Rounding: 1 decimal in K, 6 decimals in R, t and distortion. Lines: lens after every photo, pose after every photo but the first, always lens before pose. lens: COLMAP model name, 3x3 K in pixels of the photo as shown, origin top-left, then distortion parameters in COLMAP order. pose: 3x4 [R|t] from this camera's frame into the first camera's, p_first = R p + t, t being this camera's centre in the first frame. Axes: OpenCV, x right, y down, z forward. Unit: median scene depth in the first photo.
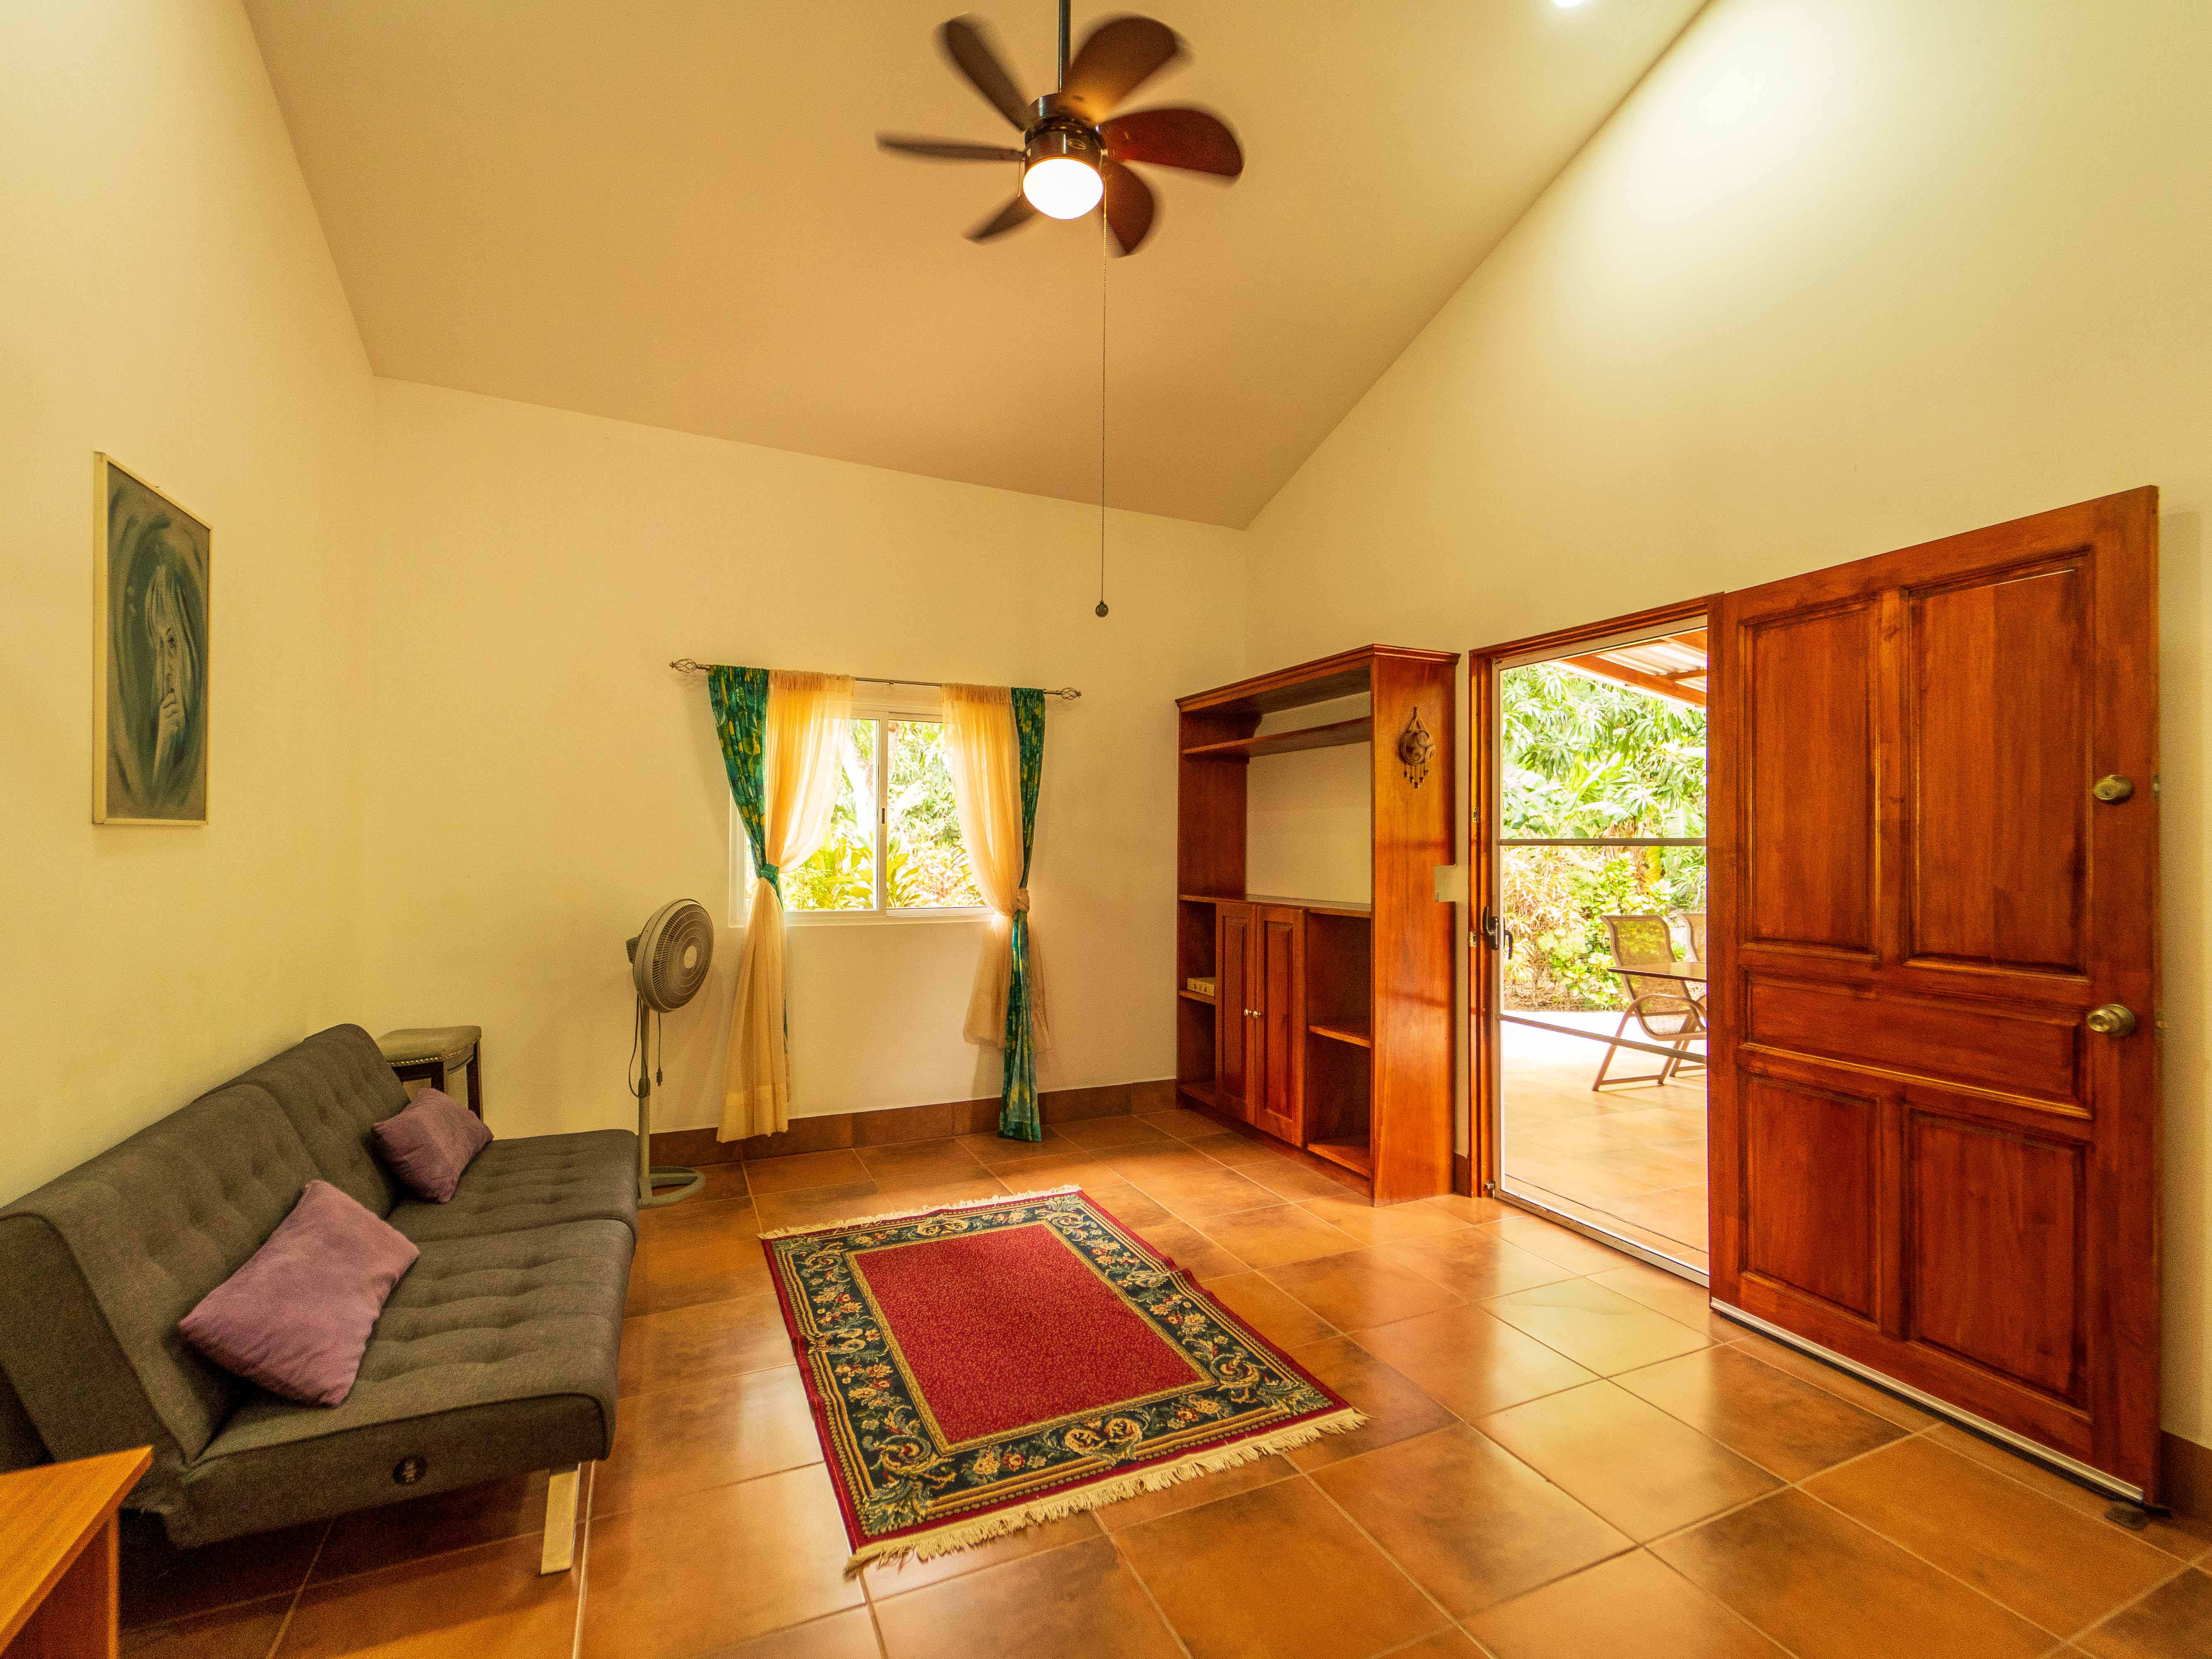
lens RADIAL K [[987.4, 0, 1109.1], [0, 987.4, 832.2], [0, 0, 1]] dist [0.001700, -0.001031]
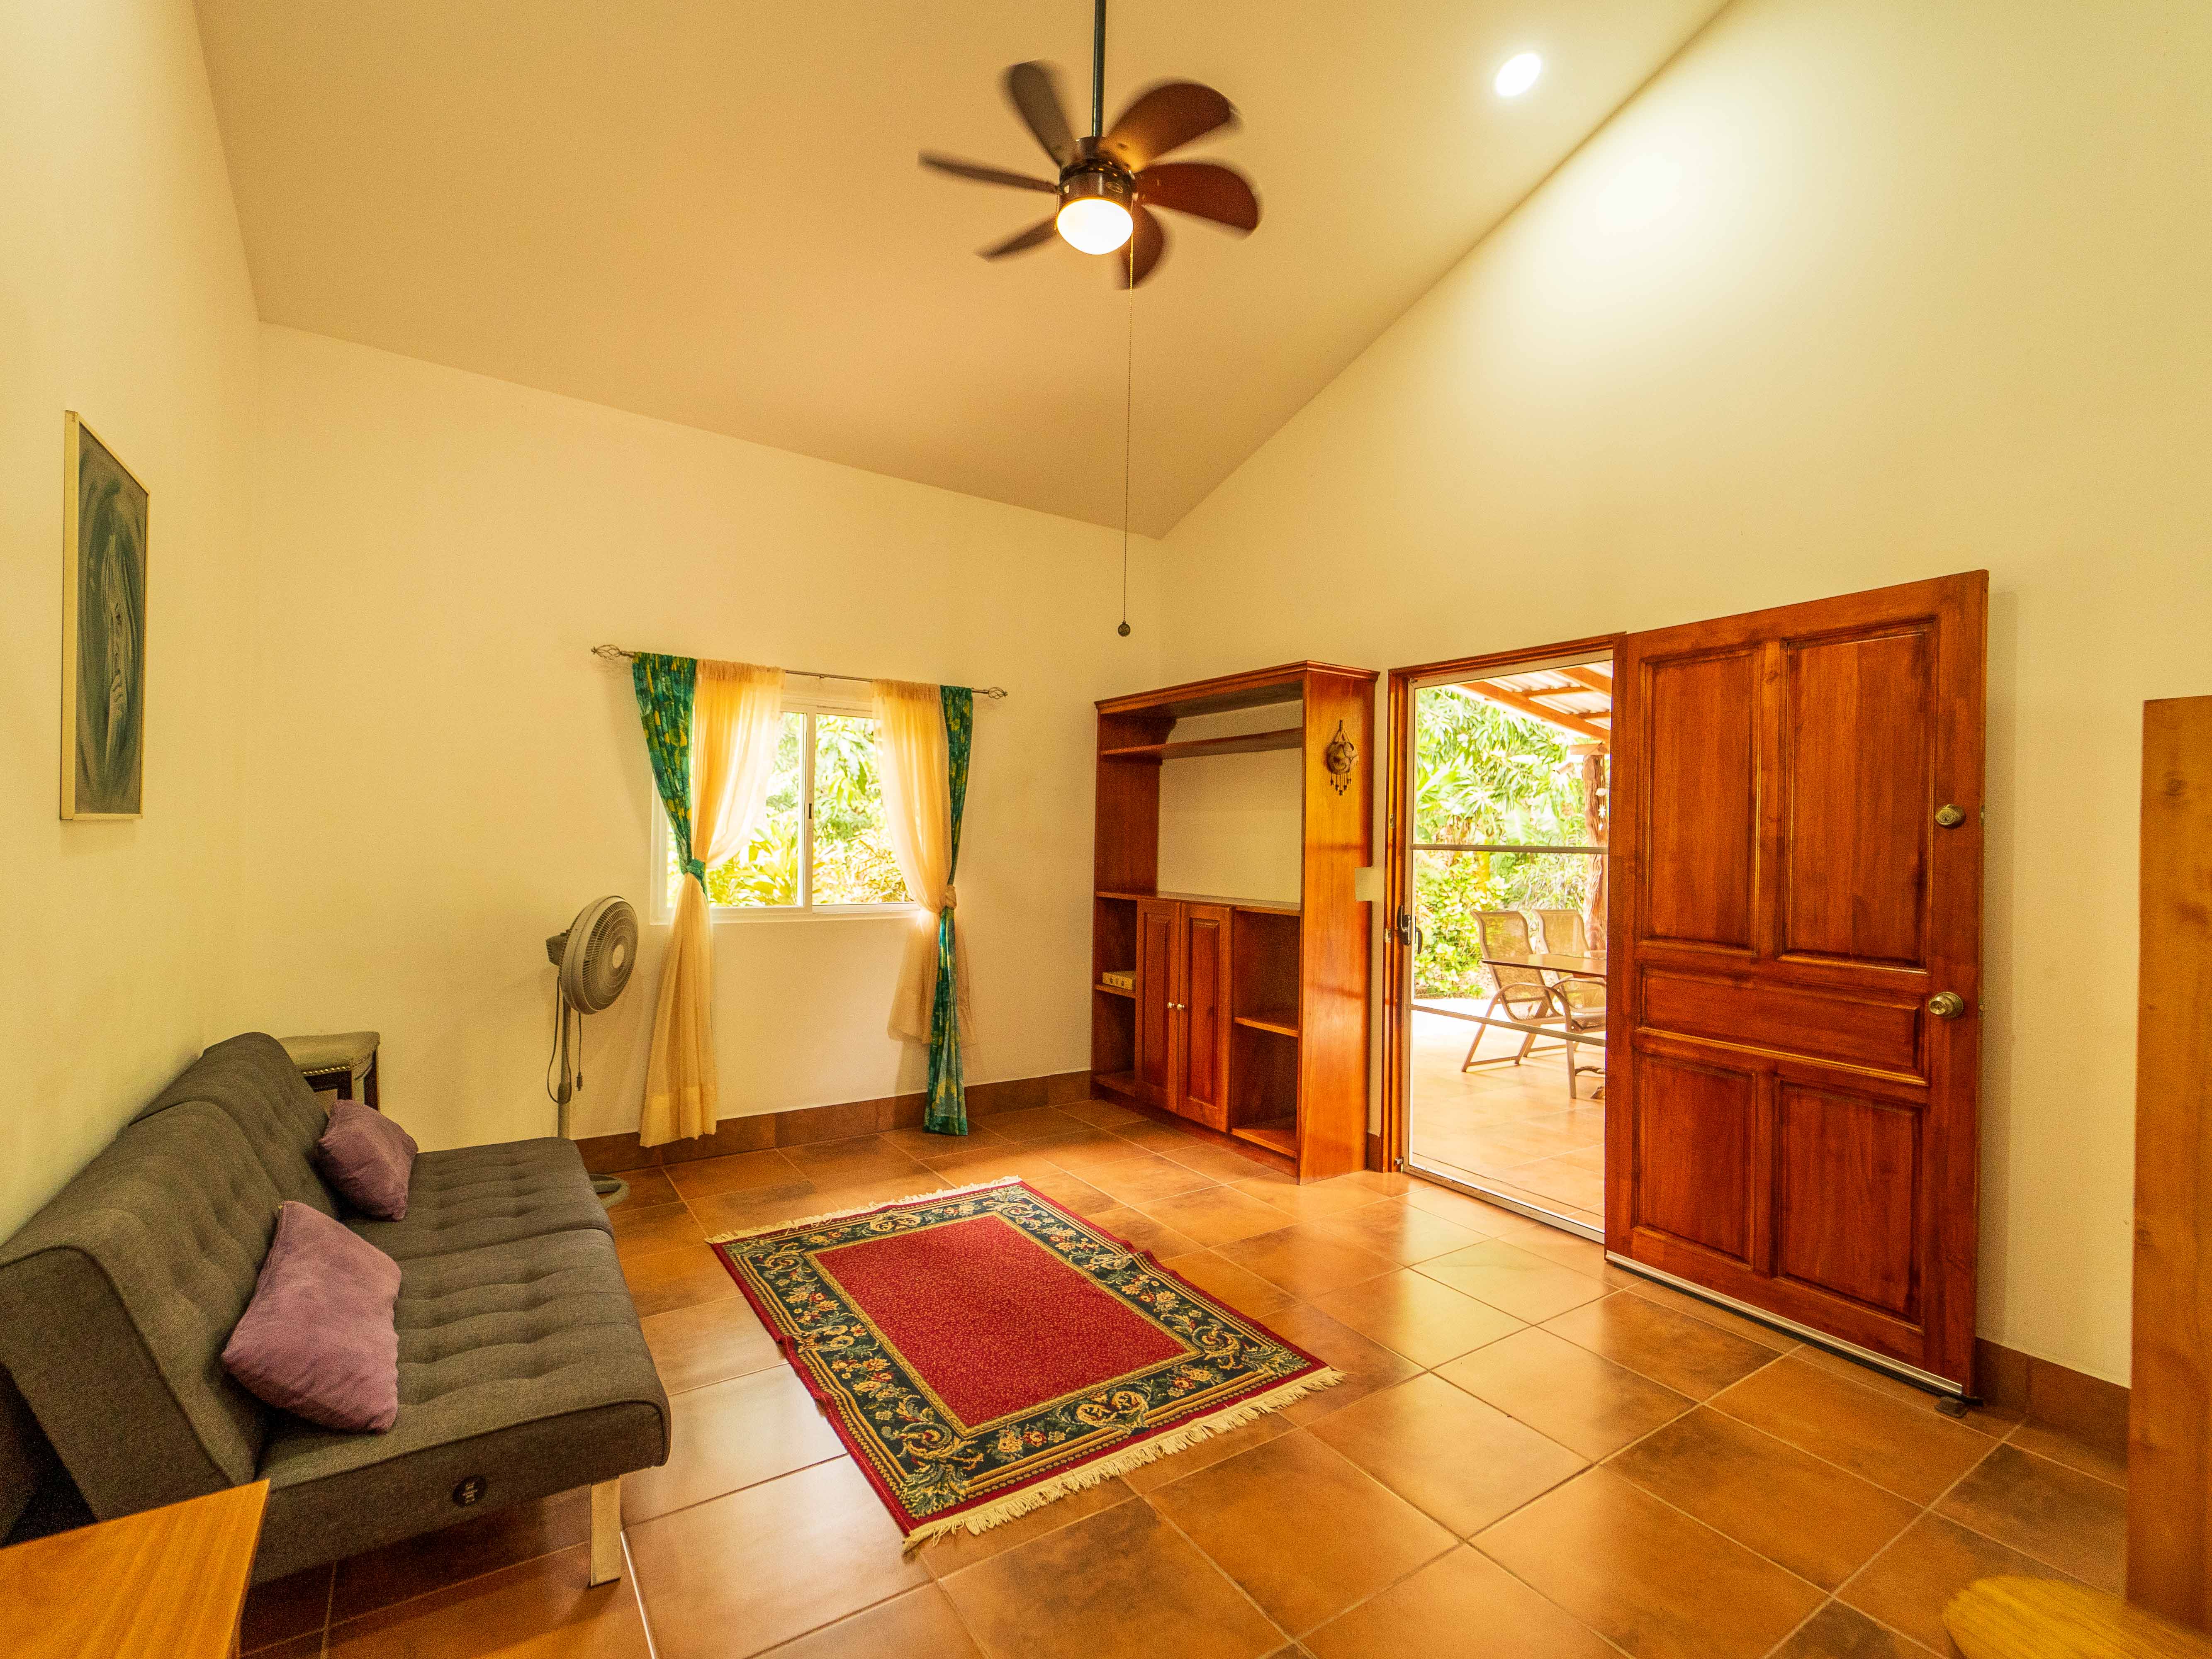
lens RADIAL K [[988.0, 0, 1106.0], [0, 988.0, 829.5], [0, 0, 1]] dist [0.001540, -0.000308]
pose [[0.987737, 0.013933, 0.155505, -0.163168], [-0.014948, 0.999874, 0.005357, -0.014307], [-0.155411, -0.007616, 0.987821, -0.037651]]
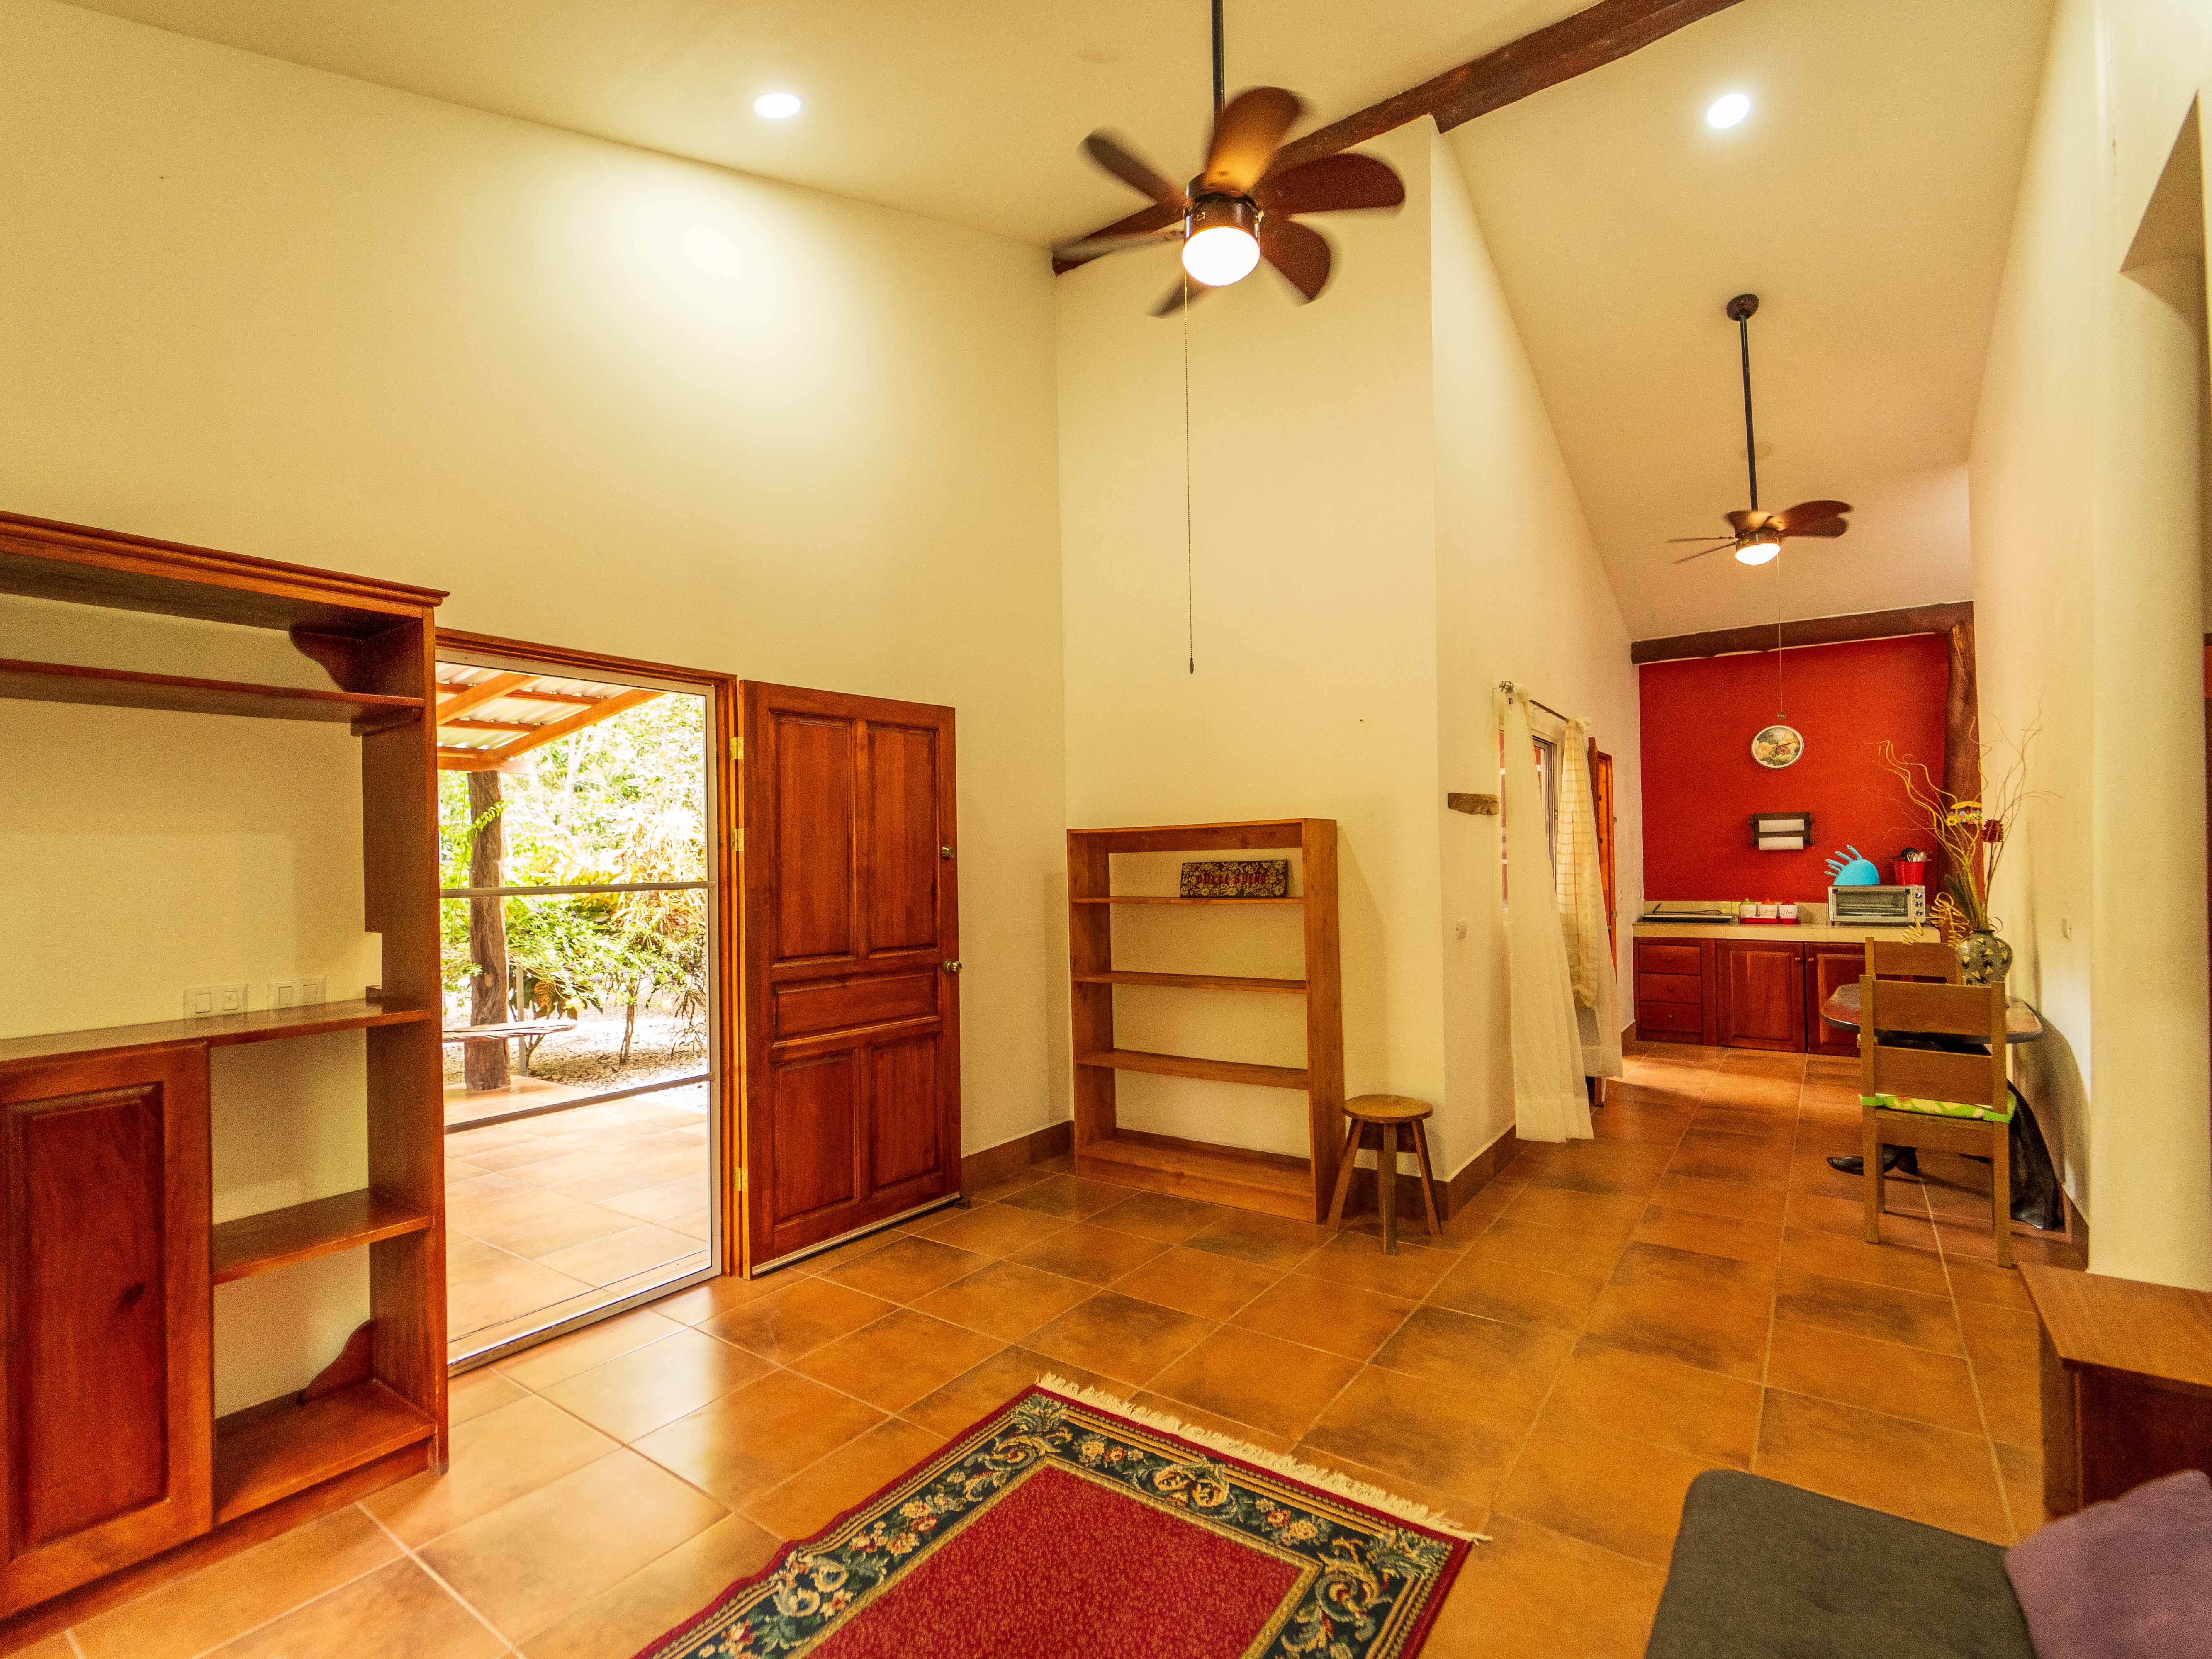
lens RADIAL K [[1024.8, 0, 1116.0], [0, 1024.8, 838.7], [0, 0, 1]] dist [0.001939, -0.000076]
pose [[-0.501195, 0.019119, 0.865123, -0.772031], [0.004442, 0.999800, -0.019523, -0.021703], [-0.865323, -0.005942, -0.501180, 1.396391]]
